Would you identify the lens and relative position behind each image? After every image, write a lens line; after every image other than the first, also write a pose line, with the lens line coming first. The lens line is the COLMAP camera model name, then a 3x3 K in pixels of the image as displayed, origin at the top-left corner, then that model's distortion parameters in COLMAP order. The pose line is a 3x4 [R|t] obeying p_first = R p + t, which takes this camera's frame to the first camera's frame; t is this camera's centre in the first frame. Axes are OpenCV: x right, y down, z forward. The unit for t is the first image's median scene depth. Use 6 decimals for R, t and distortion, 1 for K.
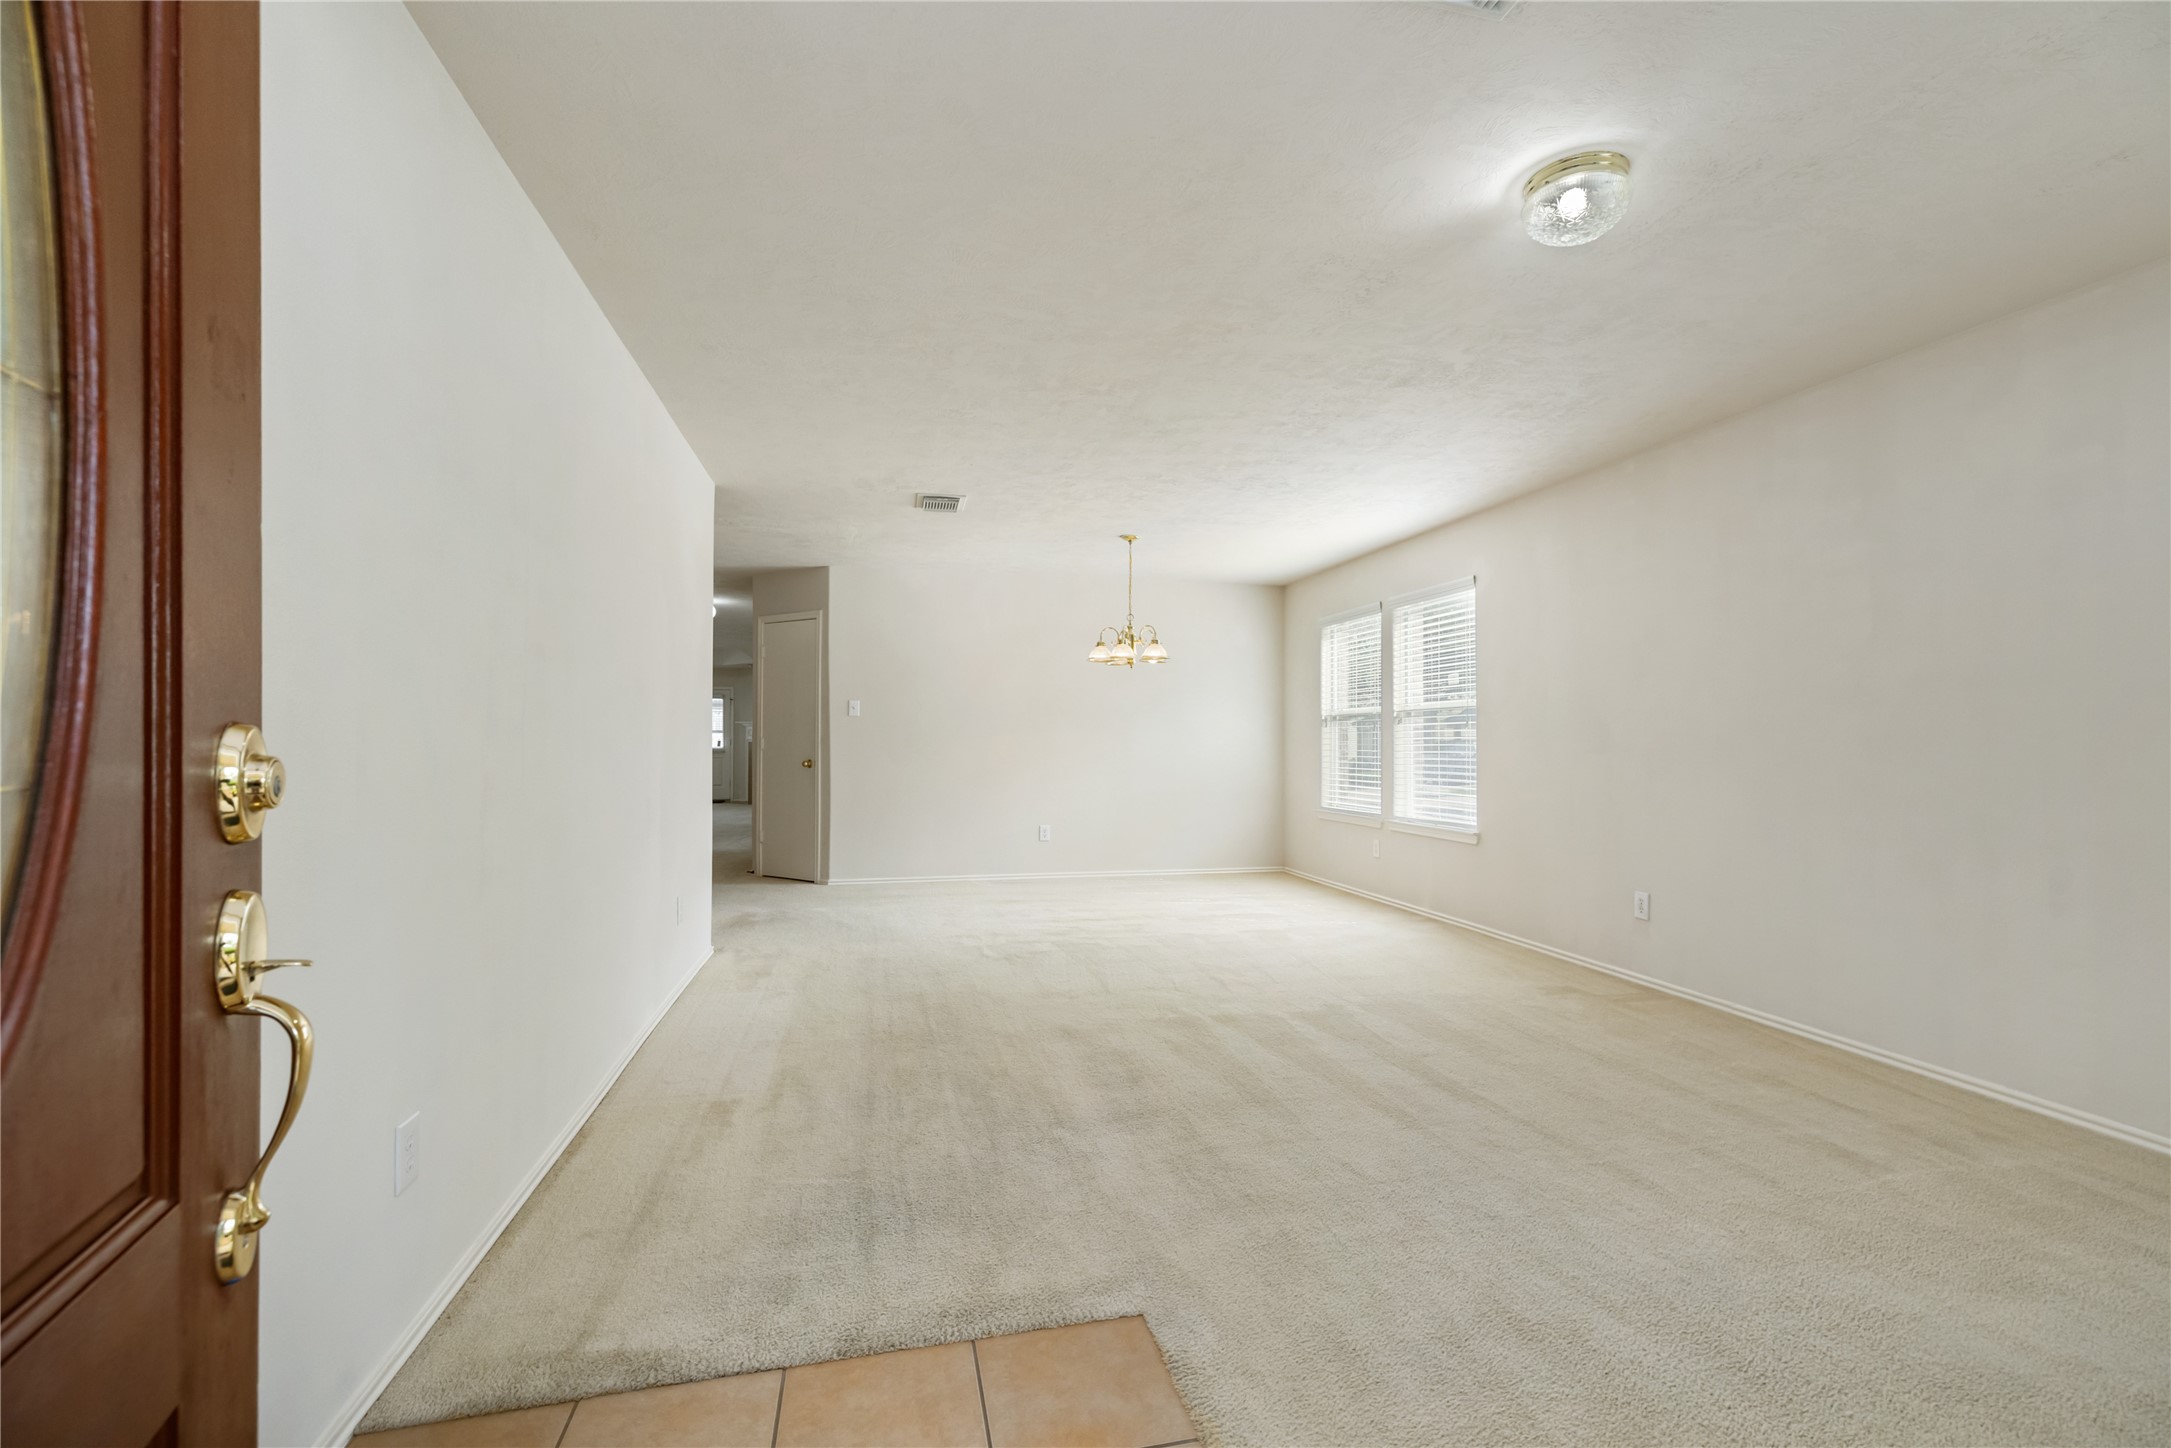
lens RADIAL K [[939.2, 0, 1090.8], [0, 939.2, 731.5], [0, 0, 1]] dist [0.004288, -0.000312]
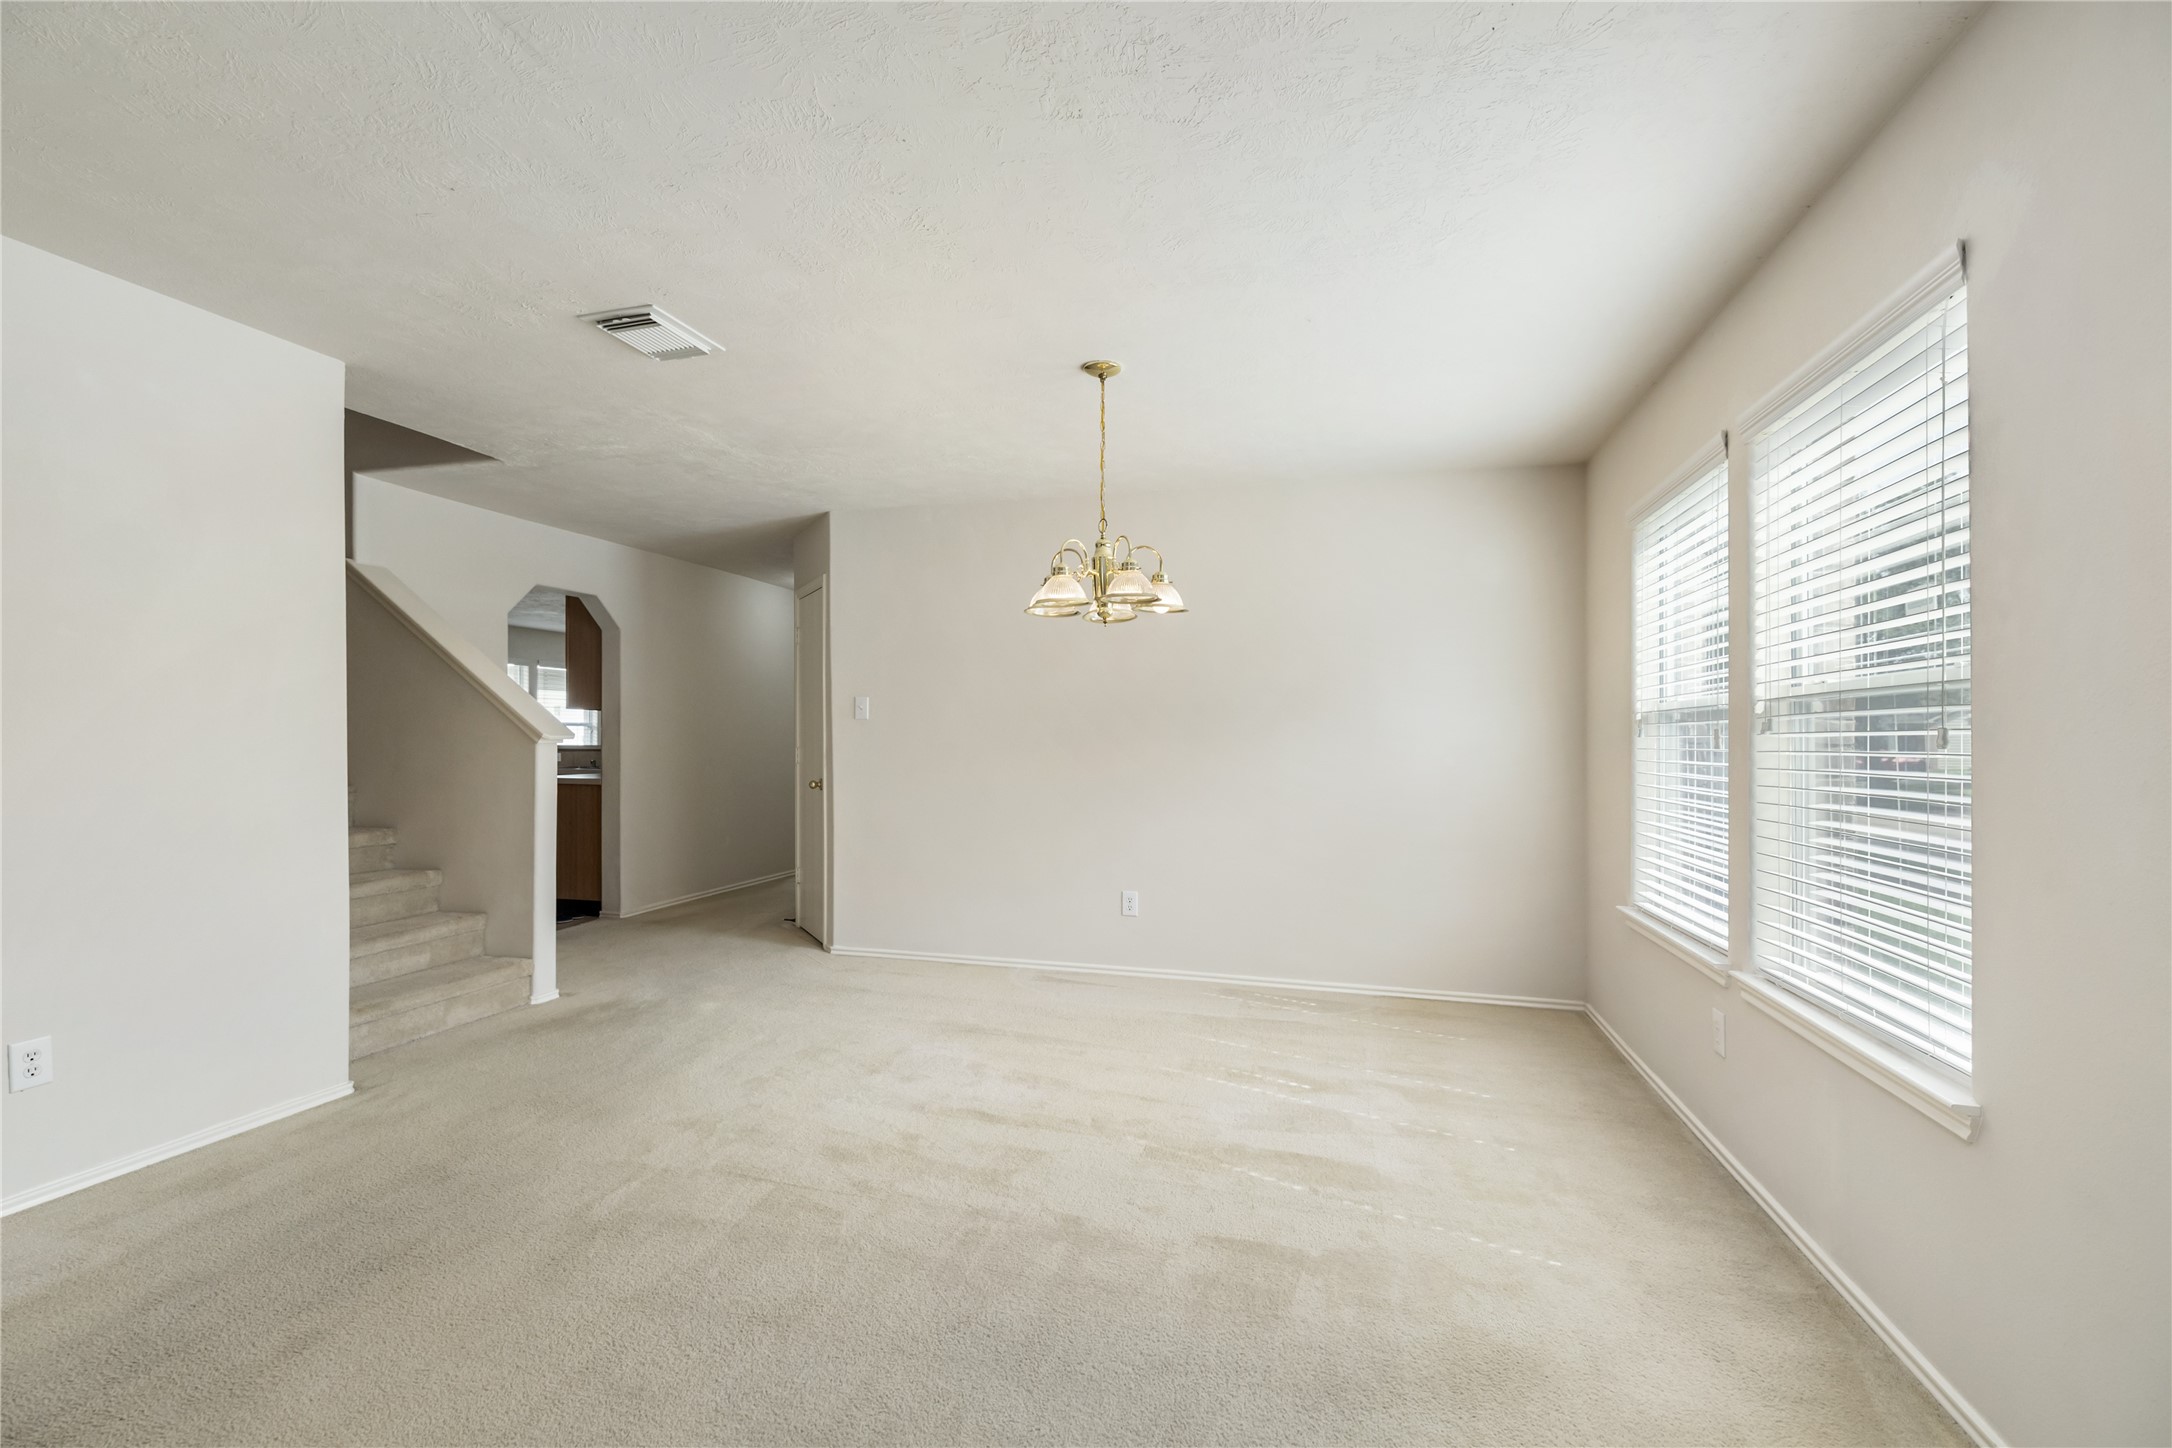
lens RADIAL K [[939.7, 0, 1080.3], [0, 939.7, 730.2], [0, 0, 1]] dist [0.004288, -0.000312]
pose [[0.884547, -0.001754, -0.466447, 0.224252], [0.002897, 0.999994, 0.001734, -0.009073], [0.466441, -0.002885, 0.884547, 0.450830]]
